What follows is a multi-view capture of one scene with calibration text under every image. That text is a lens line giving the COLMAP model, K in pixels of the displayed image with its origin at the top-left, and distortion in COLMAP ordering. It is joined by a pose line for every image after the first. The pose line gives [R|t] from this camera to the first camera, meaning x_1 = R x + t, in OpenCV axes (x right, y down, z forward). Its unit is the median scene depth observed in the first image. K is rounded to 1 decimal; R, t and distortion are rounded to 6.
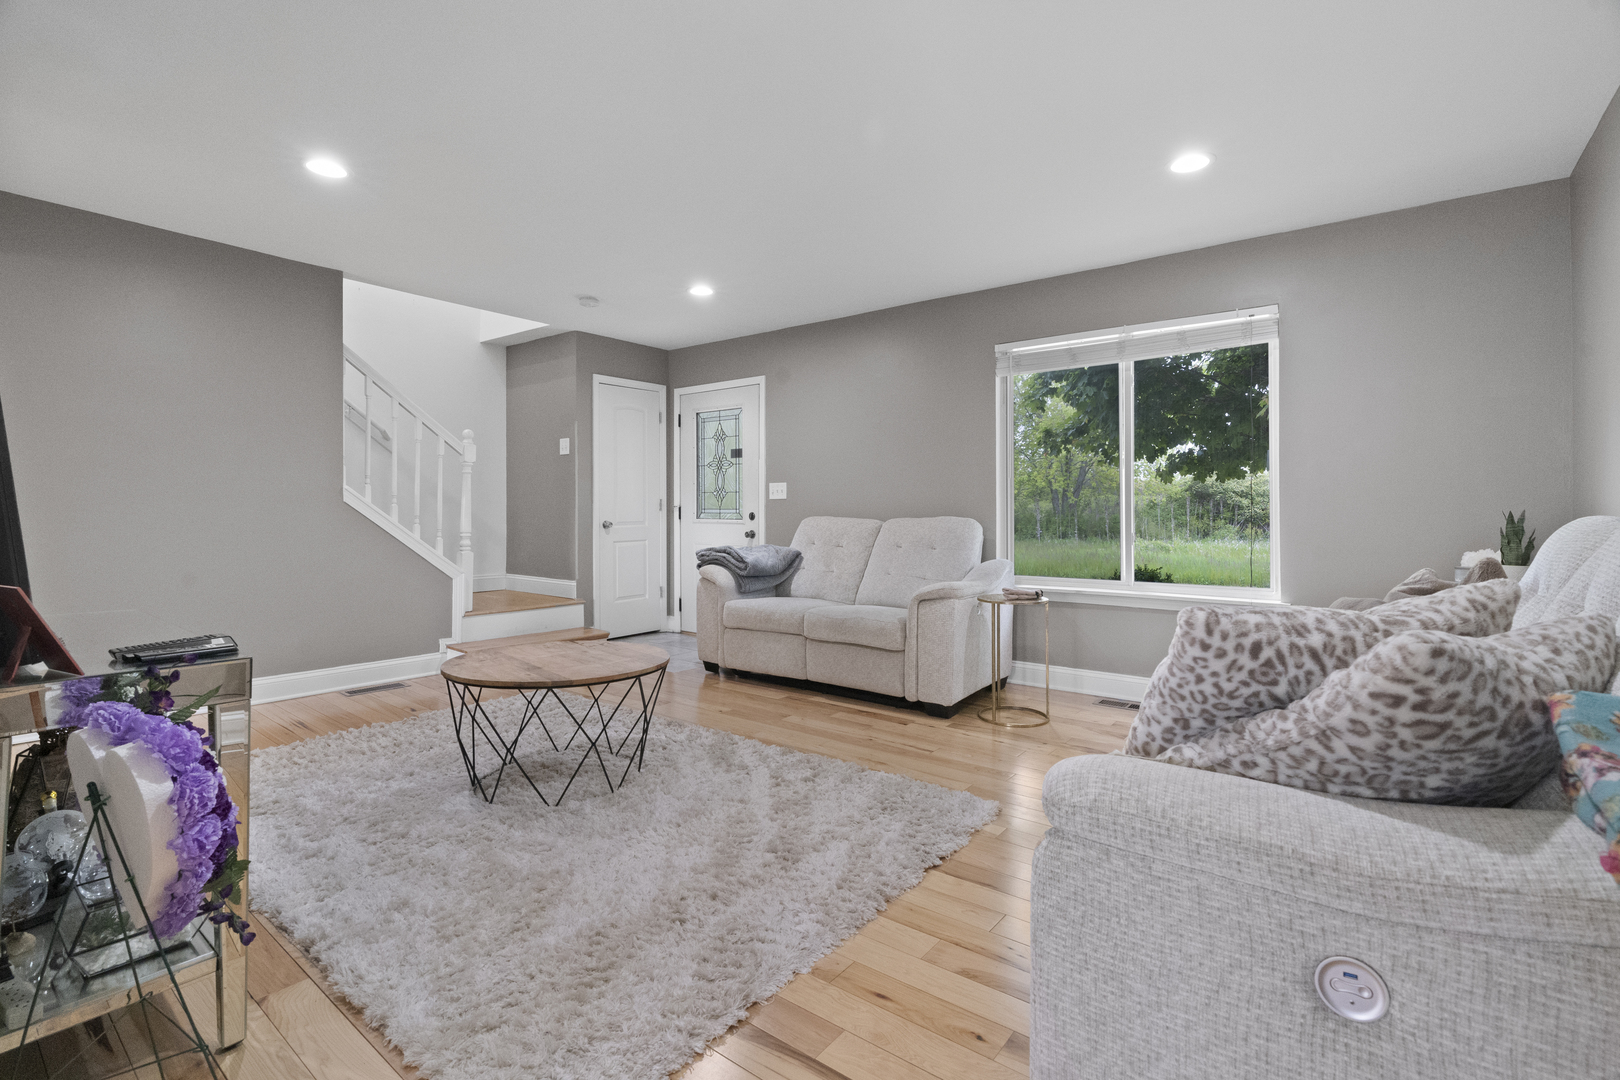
lens RADIAL K [[745.0, 0, 842.4], [0, 745.0, 503.9], [0, 0, 1]] dist [0.000499, 0.000117]
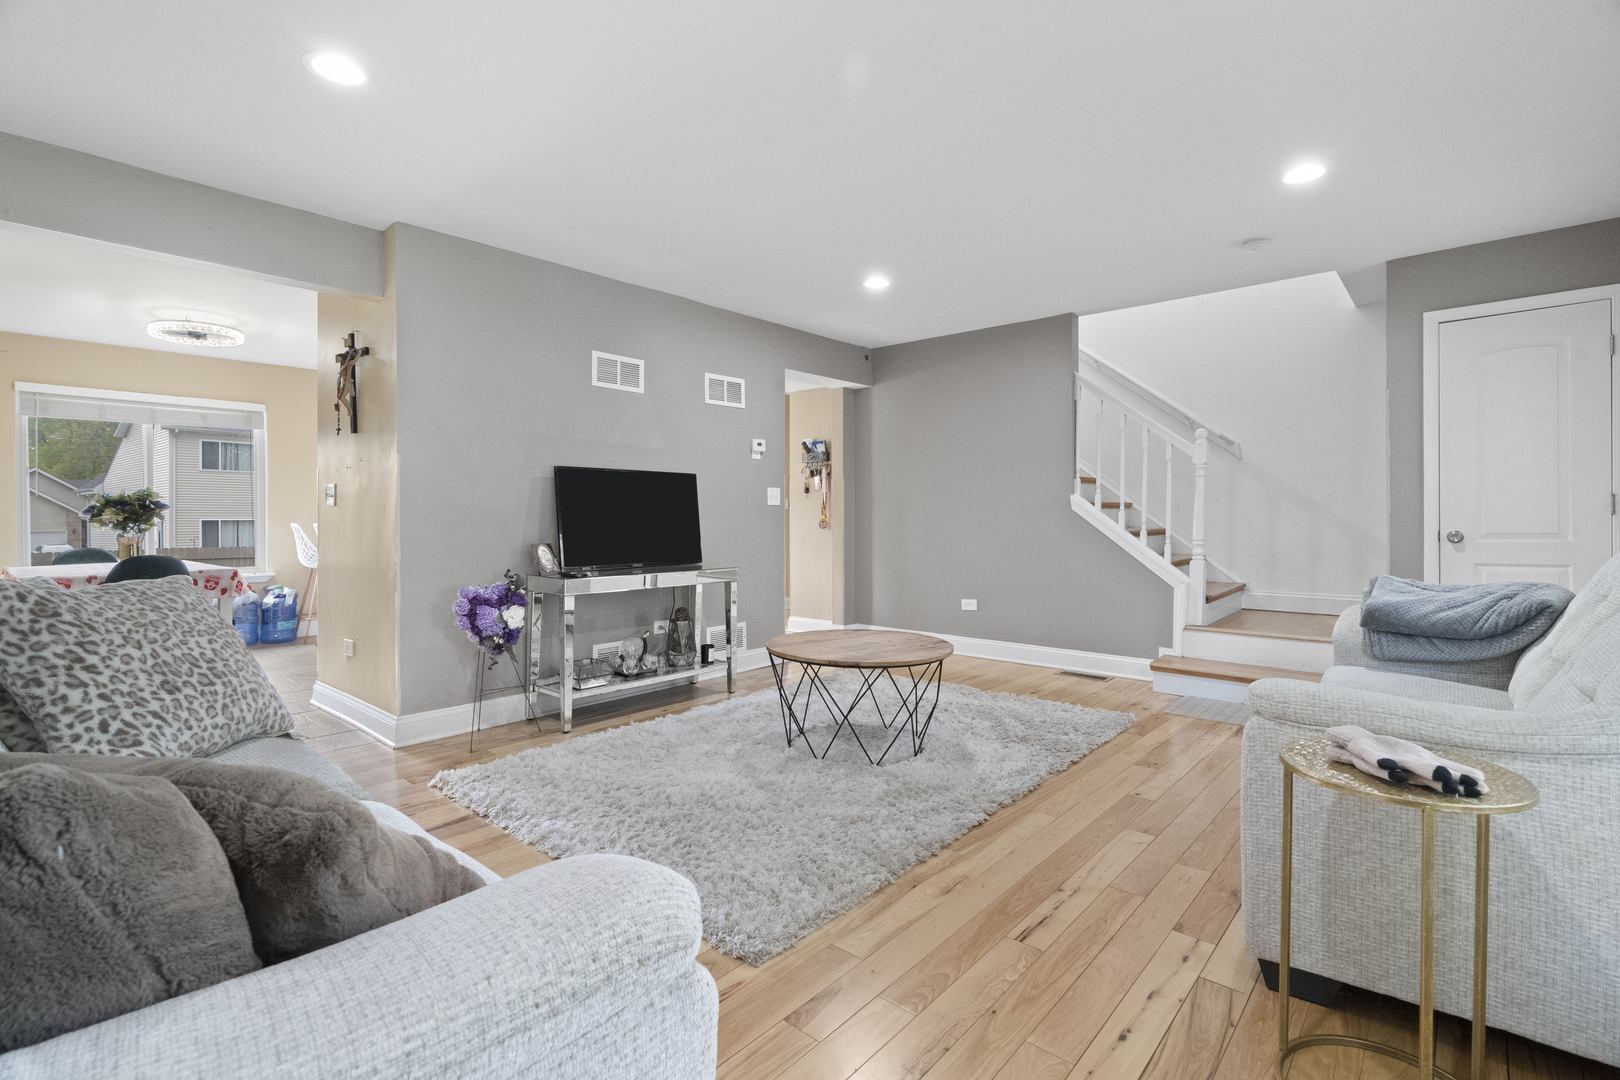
lens RADIAL K [[745.0, 0, 813.1], [0, 745.0, 535.9], [0, 0, 1]] dist [0.000499, 0.000117]
pose [[-0.064798, 0.019698, -0.997704, 0.464798], [0.016322, 0.999692, 0.018678, 0.006918], [0.997765, -0.015074, -0.065100, 0.594094]]
